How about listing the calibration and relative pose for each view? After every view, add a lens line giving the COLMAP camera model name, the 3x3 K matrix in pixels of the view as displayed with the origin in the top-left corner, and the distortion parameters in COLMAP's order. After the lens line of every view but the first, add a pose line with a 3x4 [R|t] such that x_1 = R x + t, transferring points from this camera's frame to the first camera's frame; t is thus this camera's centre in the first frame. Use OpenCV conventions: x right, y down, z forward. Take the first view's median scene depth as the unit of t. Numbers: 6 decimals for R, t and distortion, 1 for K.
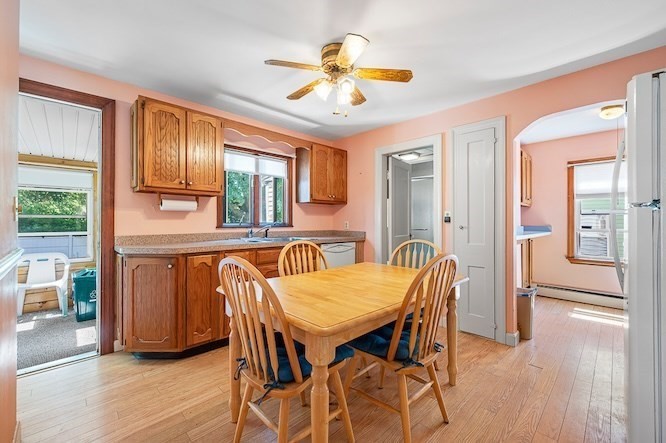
lens RADIAL K [[279.3, 0, 334.4], [0, 279.3, 220.2], [0, 0, 1]] dist [0.000024, 0.000247]
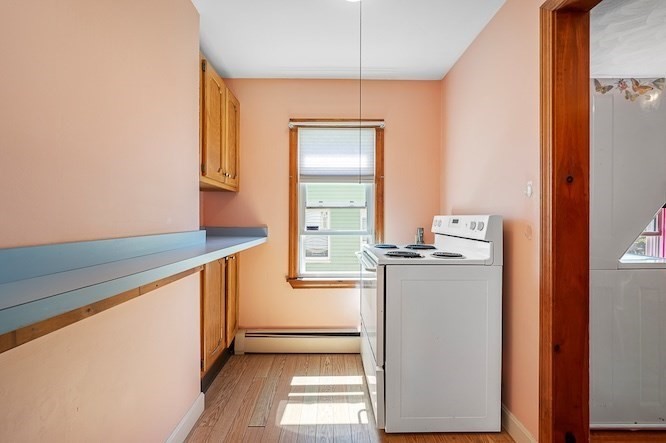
lens RADIAL K [[279.3, 0, 331.4], [0, 279.3, 216.8], [0, 0, 1]] dist [0.000024, 0.000247]
pose [[0.665004, -0.000254, 0.746840, 0.450611], [-0.007771, 0.999943, 0.007259, -0.005316], [-0.746799, -0.010631, 0.664965, 0.536933]]
